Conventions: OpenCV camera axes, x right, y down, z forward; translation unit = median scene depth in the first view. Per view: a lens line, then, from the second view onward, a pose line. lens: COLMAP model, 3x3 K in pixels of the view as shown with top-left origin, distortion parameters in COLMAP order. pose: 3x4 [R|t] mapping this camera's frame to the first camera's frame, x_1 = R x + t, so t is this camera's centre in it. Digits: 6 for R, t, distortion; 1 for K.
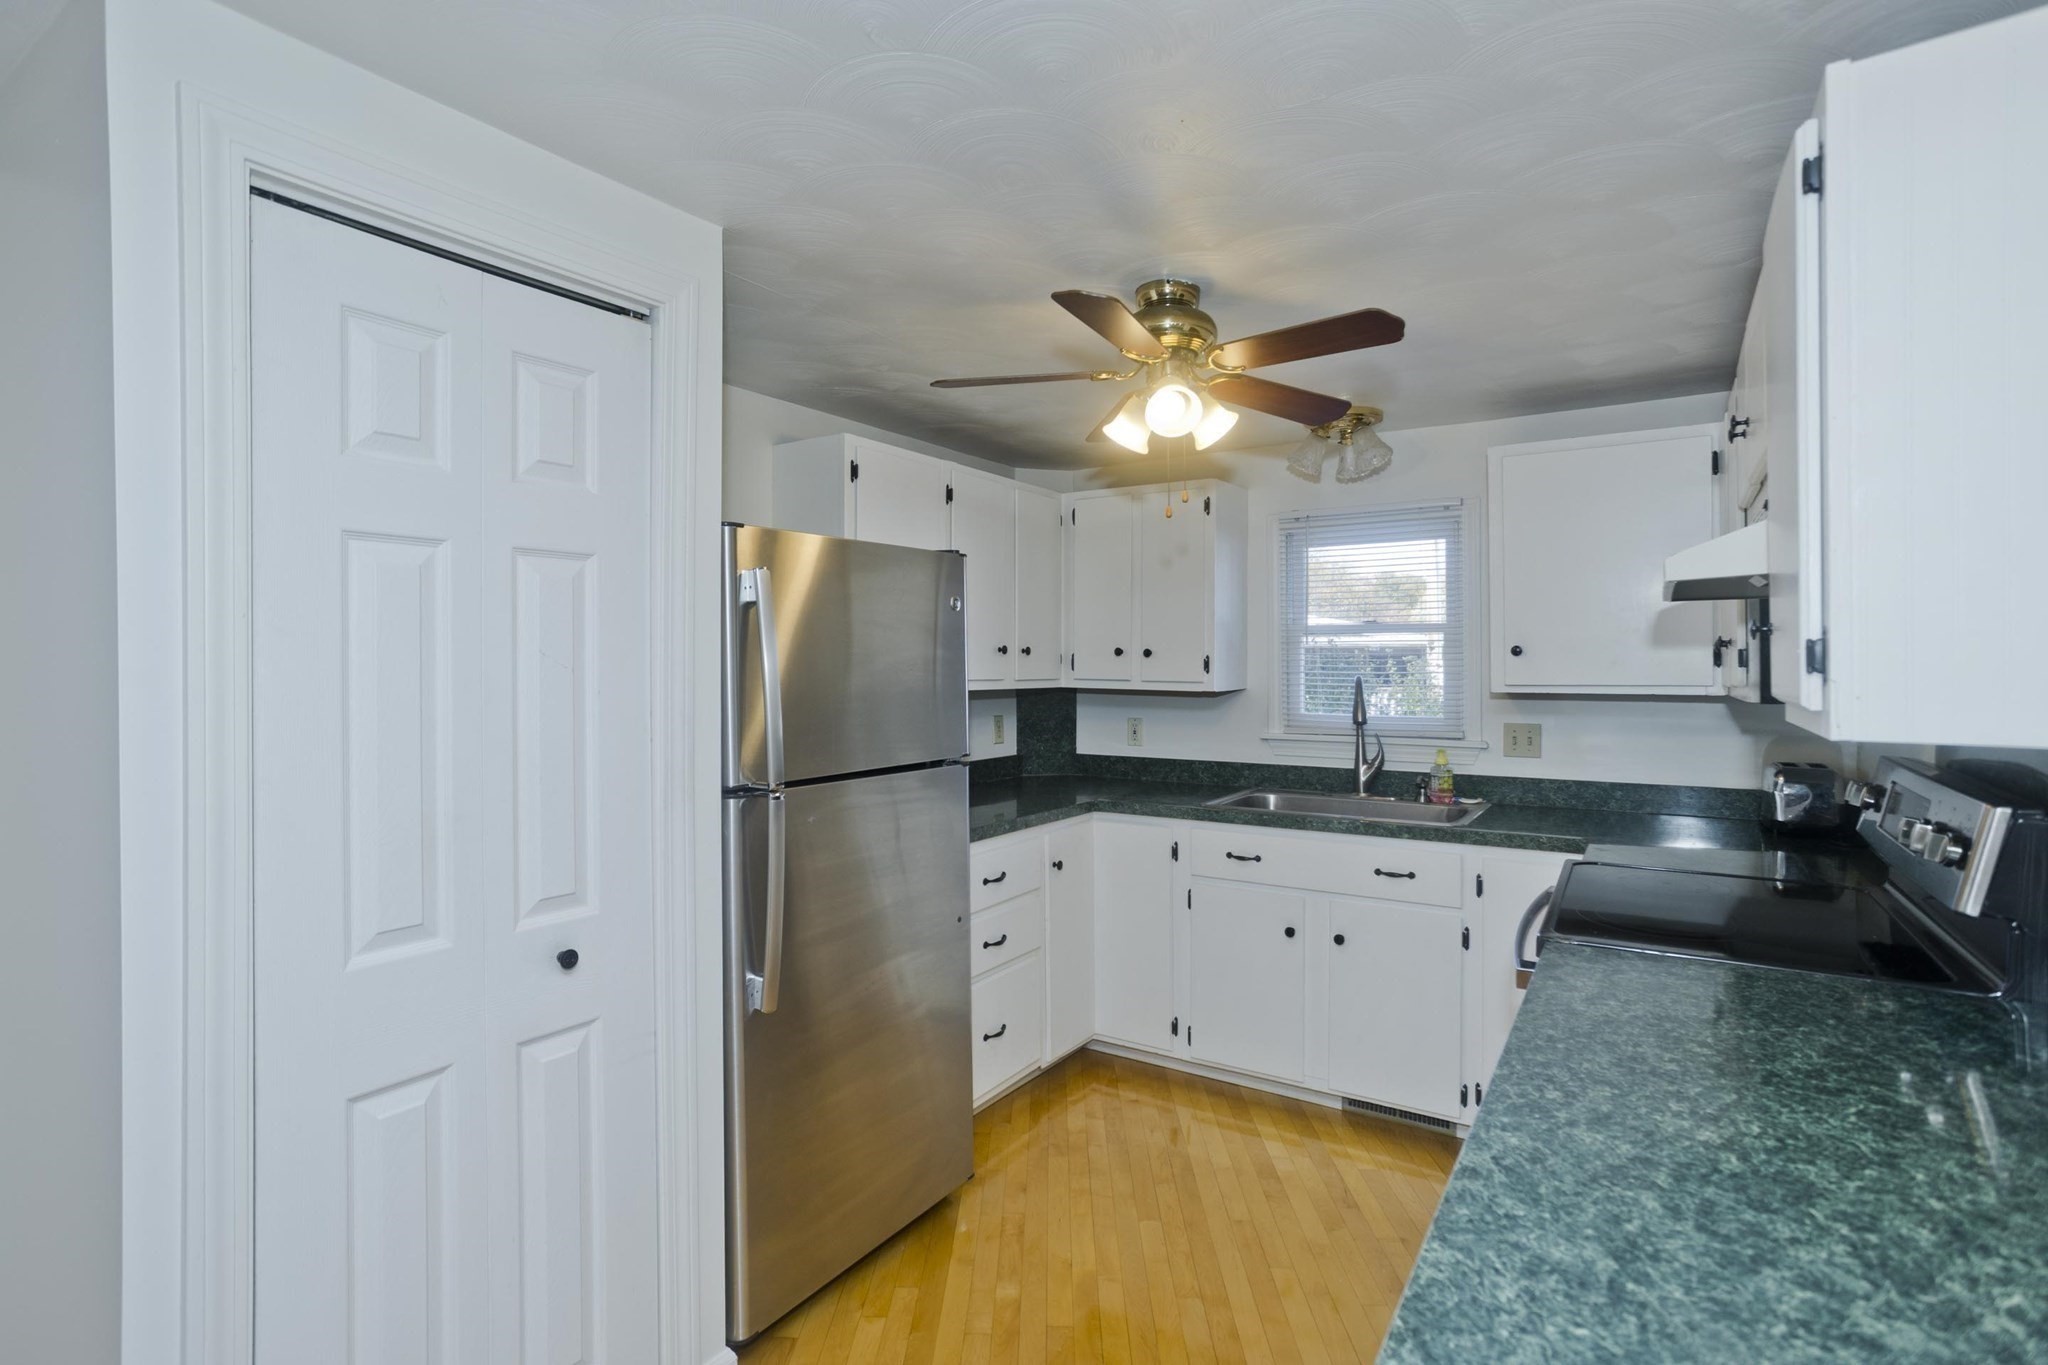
lens RADIAL K [[1007.8, 0, 1023.8], [0, 1007.8, 664.4], [0, 0, 1]] dist [-0.040273, 0.023045]
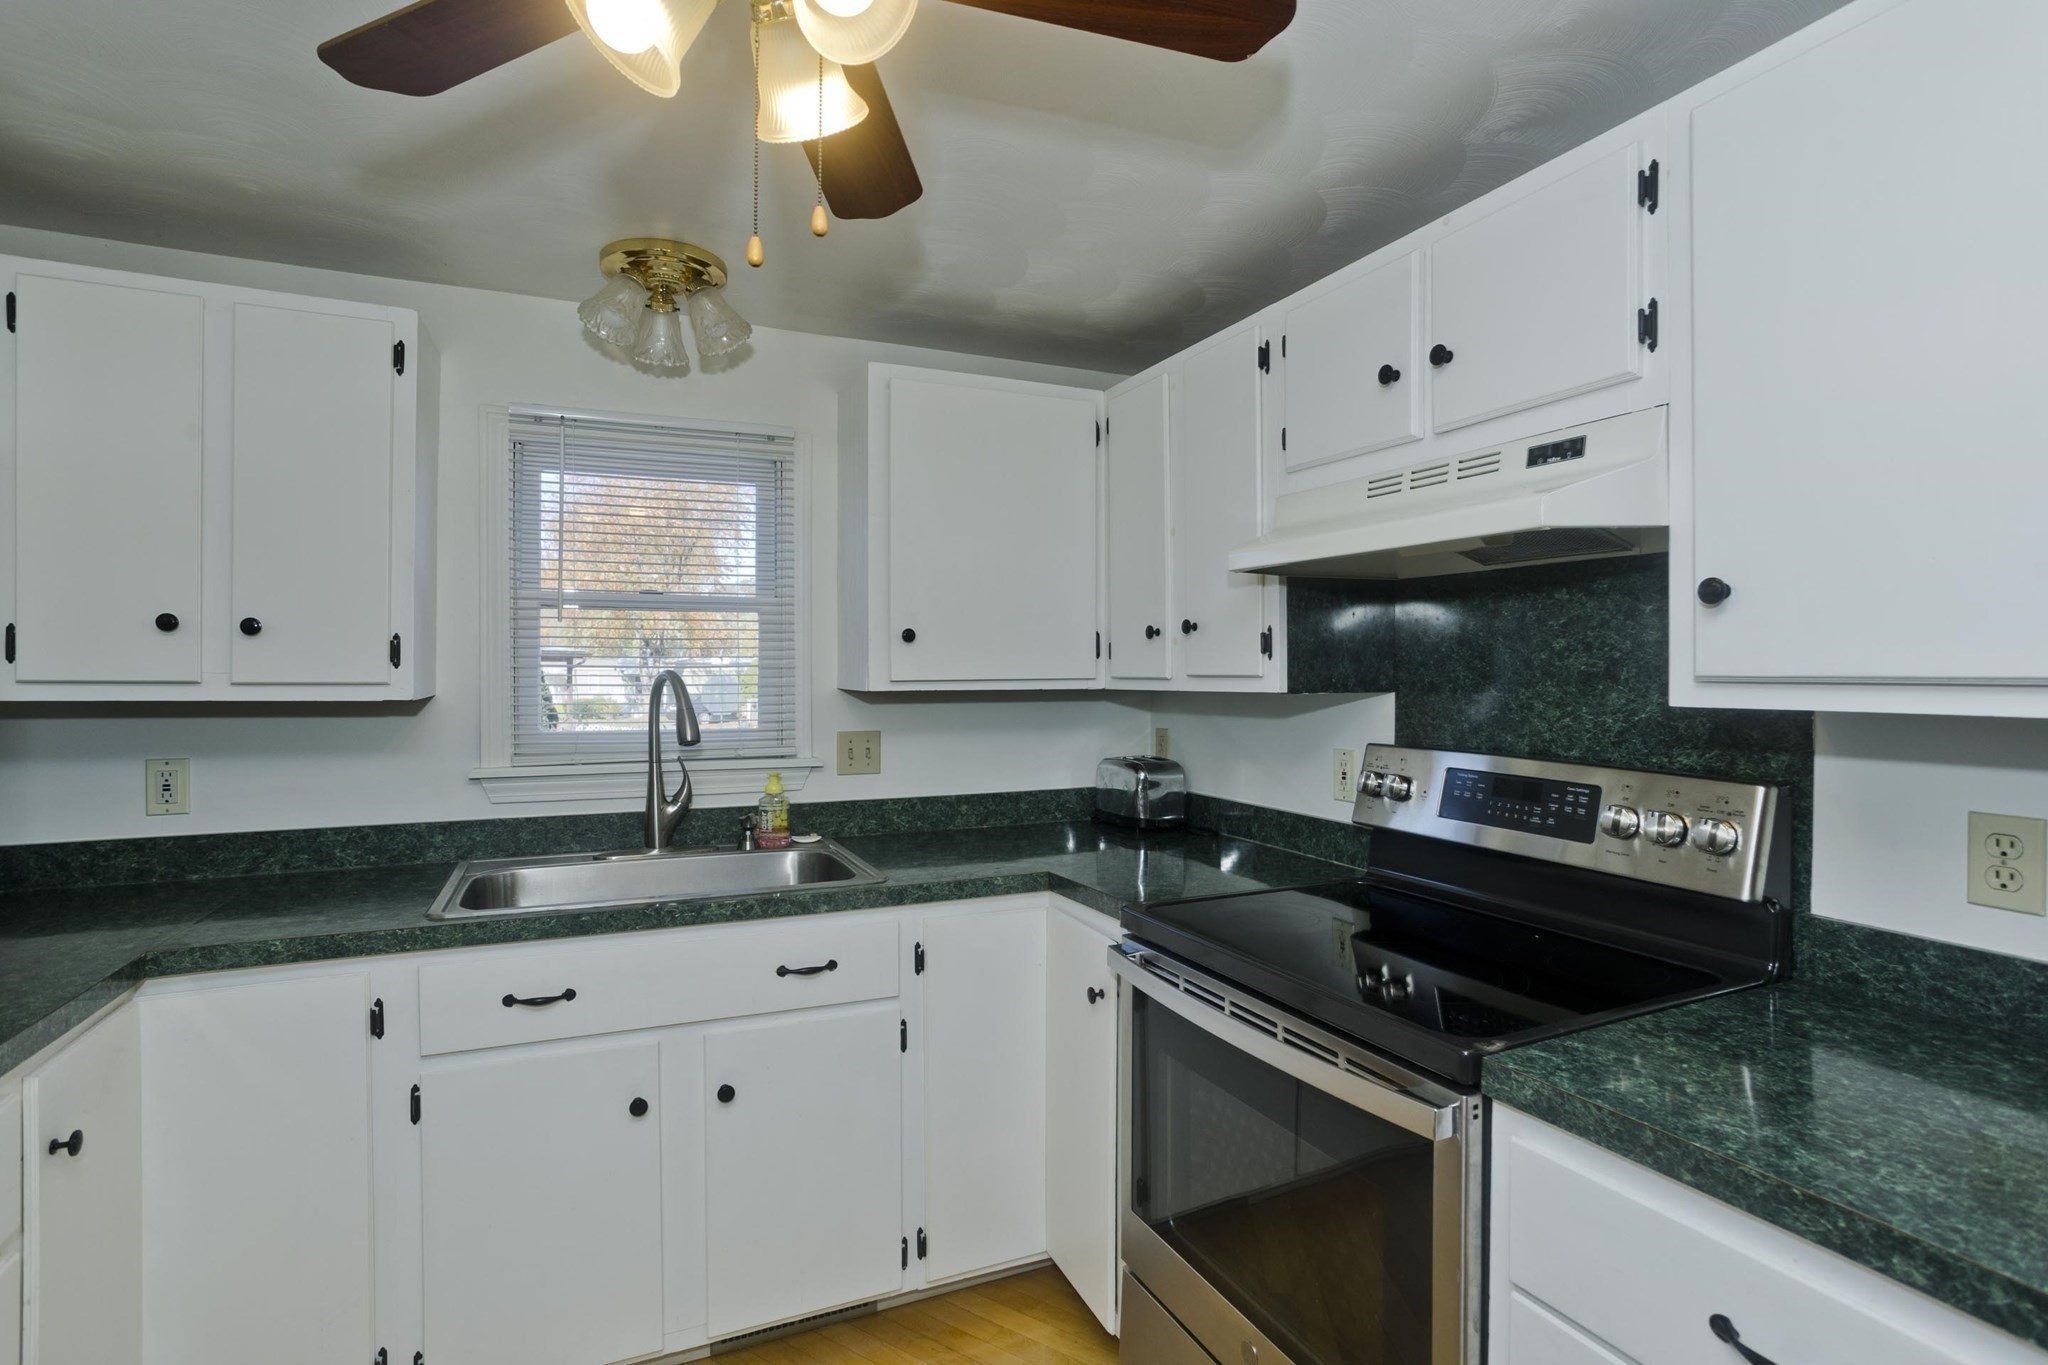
lens RADIAL K [[1007.8, 0, 1039.4], [0, 1007.8, 675.9], [0, 0, 1]] dist [-0.040273, 0.023045]
pose [[0.531344, -0.004505, 0.847144, -0.097120], [0.002063, 0.999990, 0.004023, 0.013208], [-0.847154, -0.000390, 0.531348, 0.471632]]
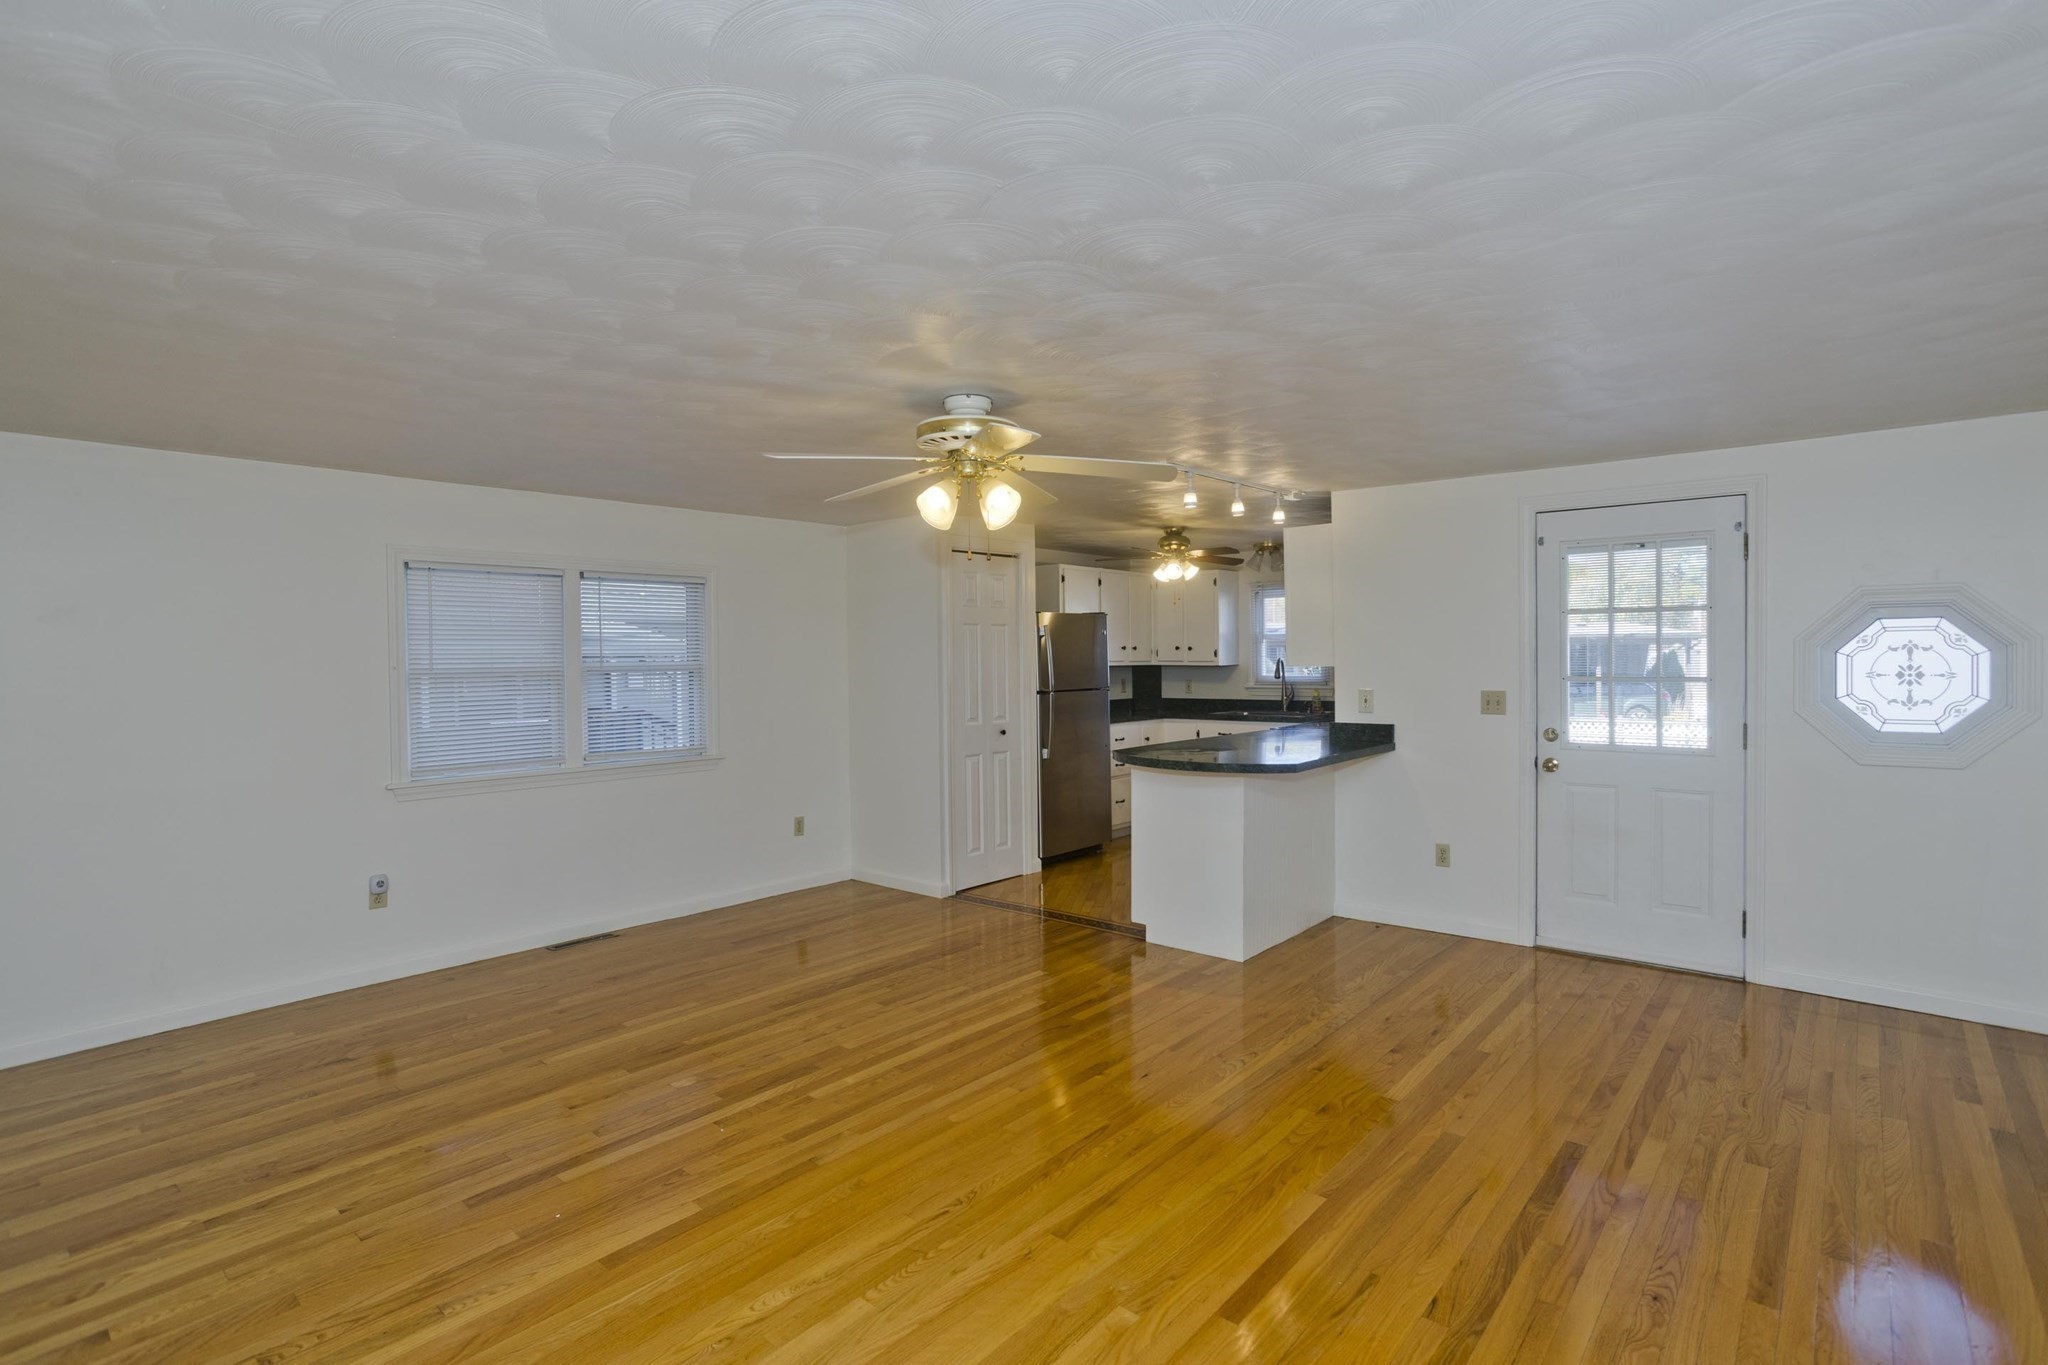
lens RADIAL K [[971.1, 0, 1011.2], [0, 971.1, 672.9], [0, 0, 1]] dist [-0.021184, 0.001141]
pose [[0.988165, -0.007958, -0.153186, 0.070099], [0.010040, 0.999867, 0.012824, 0.012060], [0.153064, -0.014211, 0.988114, -1.338503]]
